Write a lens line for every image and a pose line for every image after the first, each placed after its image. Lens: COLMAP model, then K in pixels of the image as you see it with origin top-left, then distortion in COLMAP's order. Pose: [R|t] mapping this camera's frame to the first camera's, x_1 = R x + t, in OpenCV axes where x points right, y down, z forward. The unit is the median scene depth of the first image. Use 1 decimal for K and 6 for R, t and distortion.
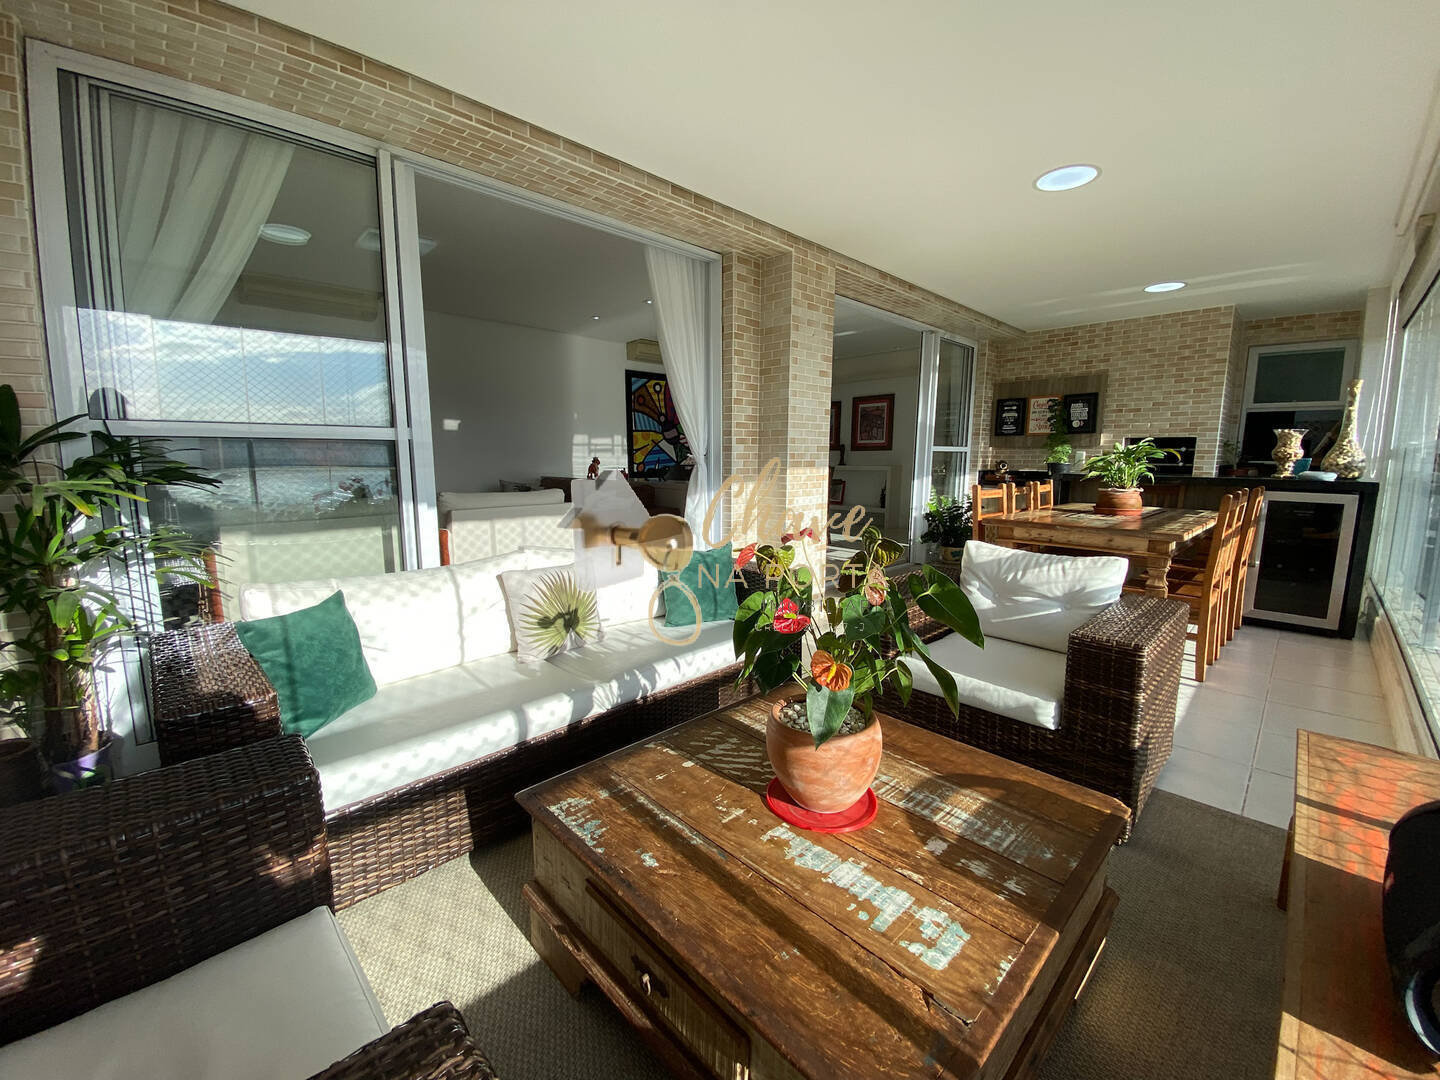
lens RADIAL K [[576.2, 0, 714.2], [0, 576.2, 548.8], [0, 0, 1]] dist [0.039679, -0.035893]
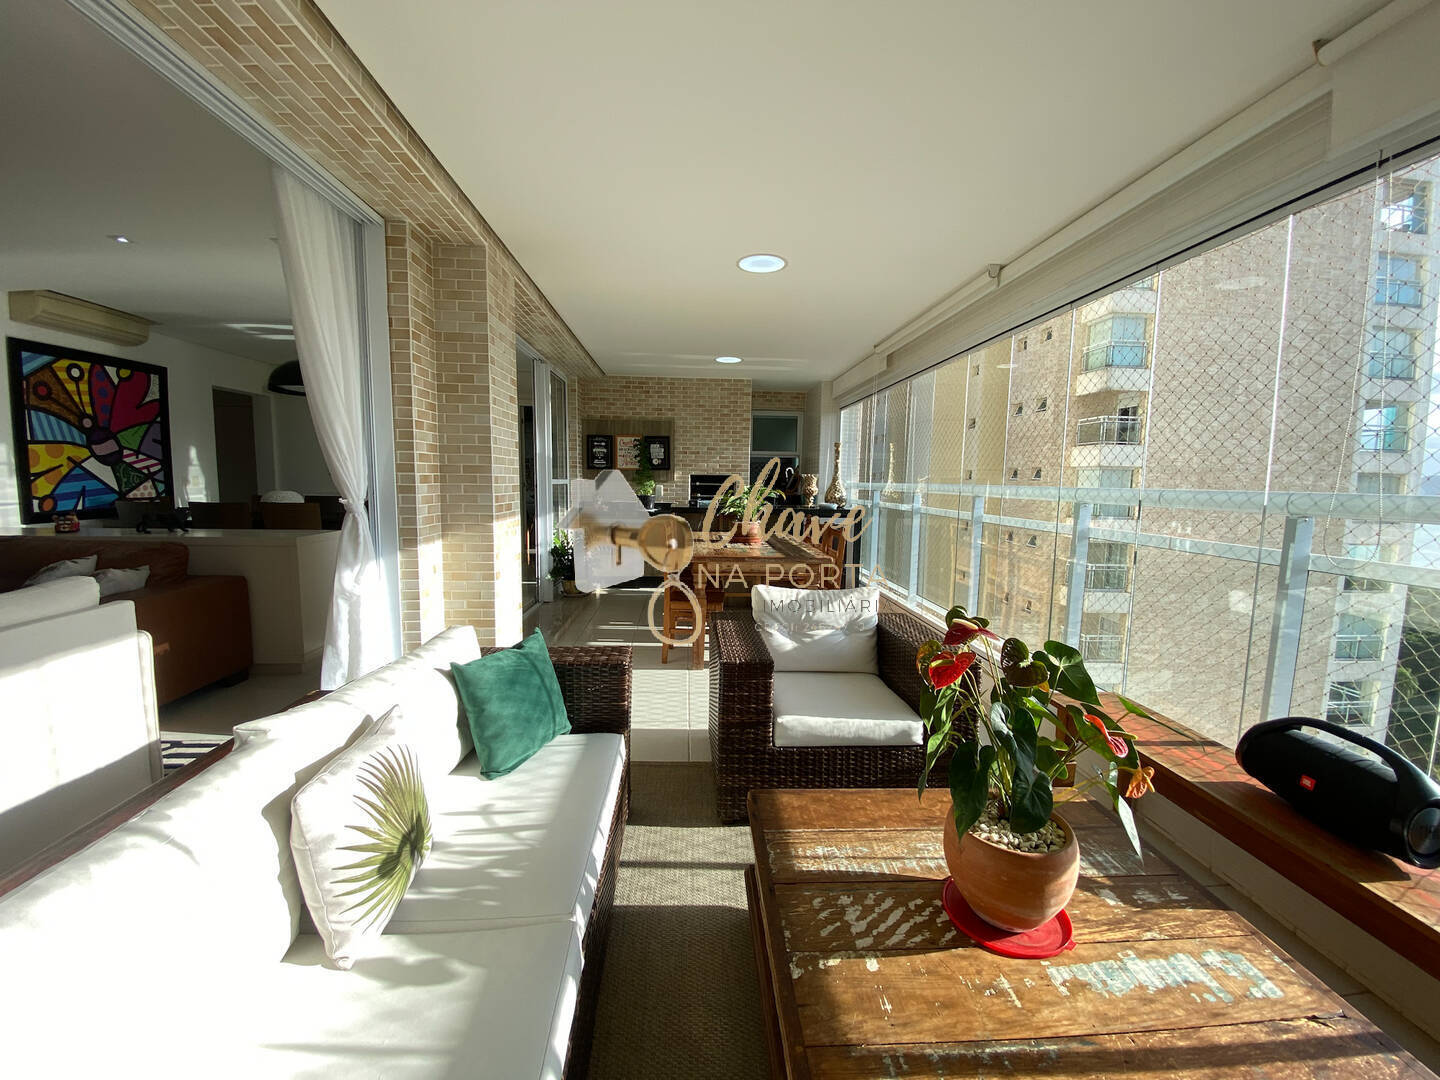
lens RADIAL K [[584.5, 0, 720.0], [0, 584.5, 540.0], [0, 0, 1]] dist [0.013208, -0.018347]
pose [[0.649748, -0.068968, 0.757015, -0.179605], [0.105911, 0.994376, -0.000311, -0.046745], [-0.752736, 0.080378, 0.653398, 0.161863]]
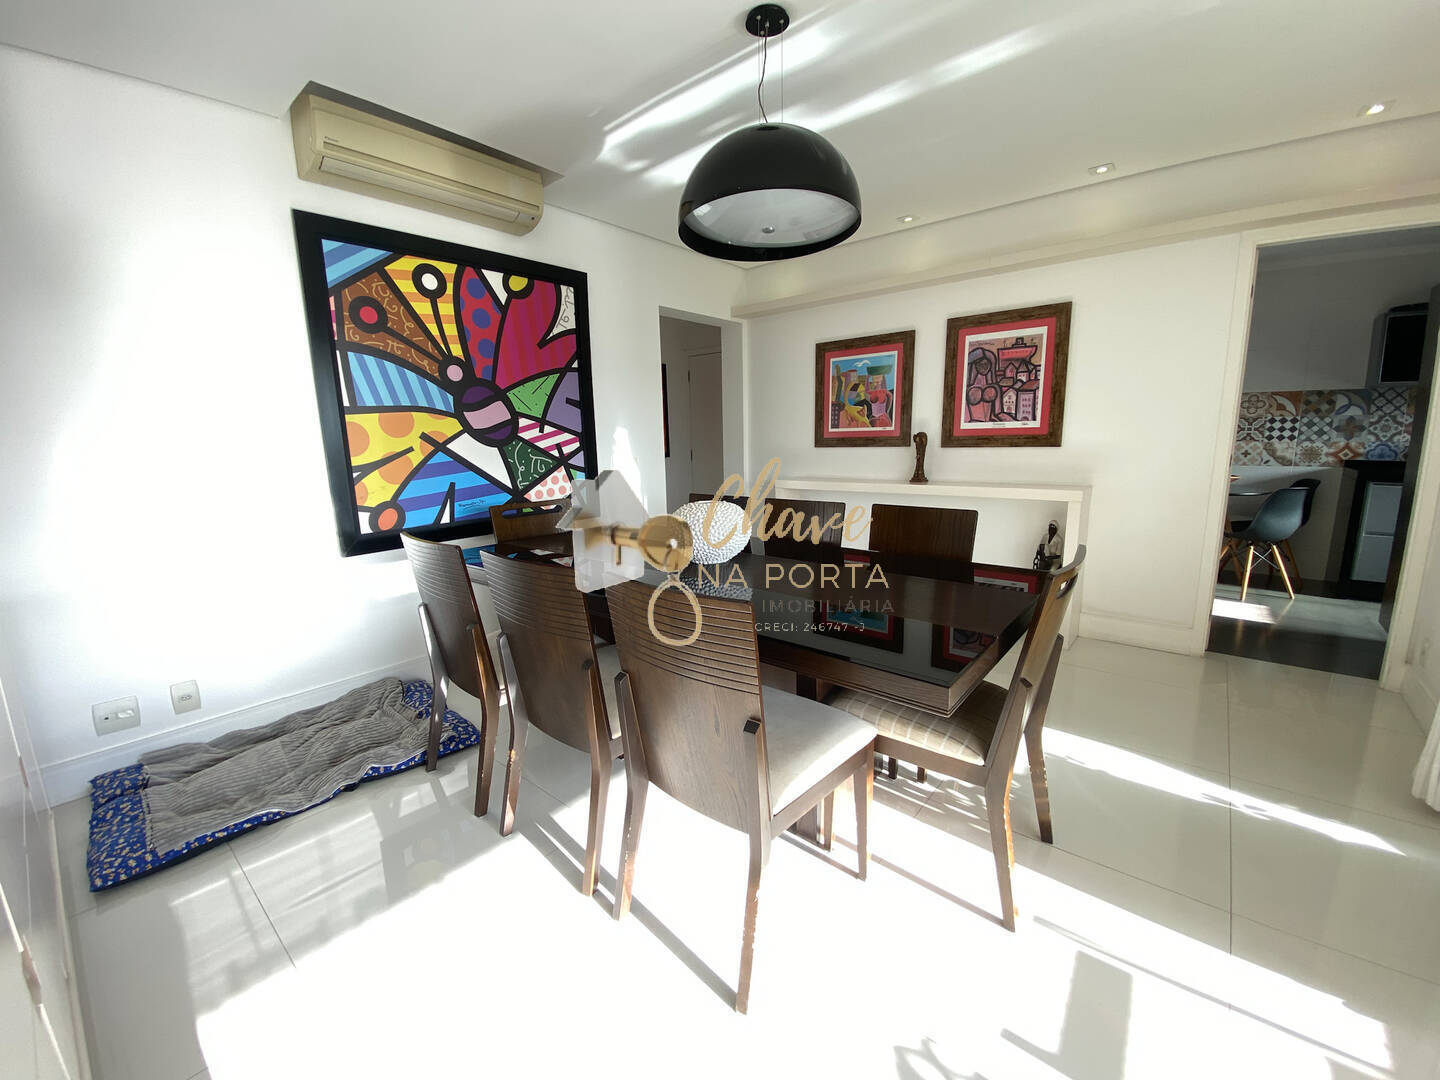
lens RADIAL K [[584.5, 0, 720.0], [0, 584.5, 540.0], [0, 0, 1]] dist [0.013208, -0.018347]
pose [[0.994413, -0.041734, 0.096957, 0.044735], [0.040642, 0.999086, 0.013218, -0.175446], [-0.097420, -0.009204, 0.995201, 0.900925]]
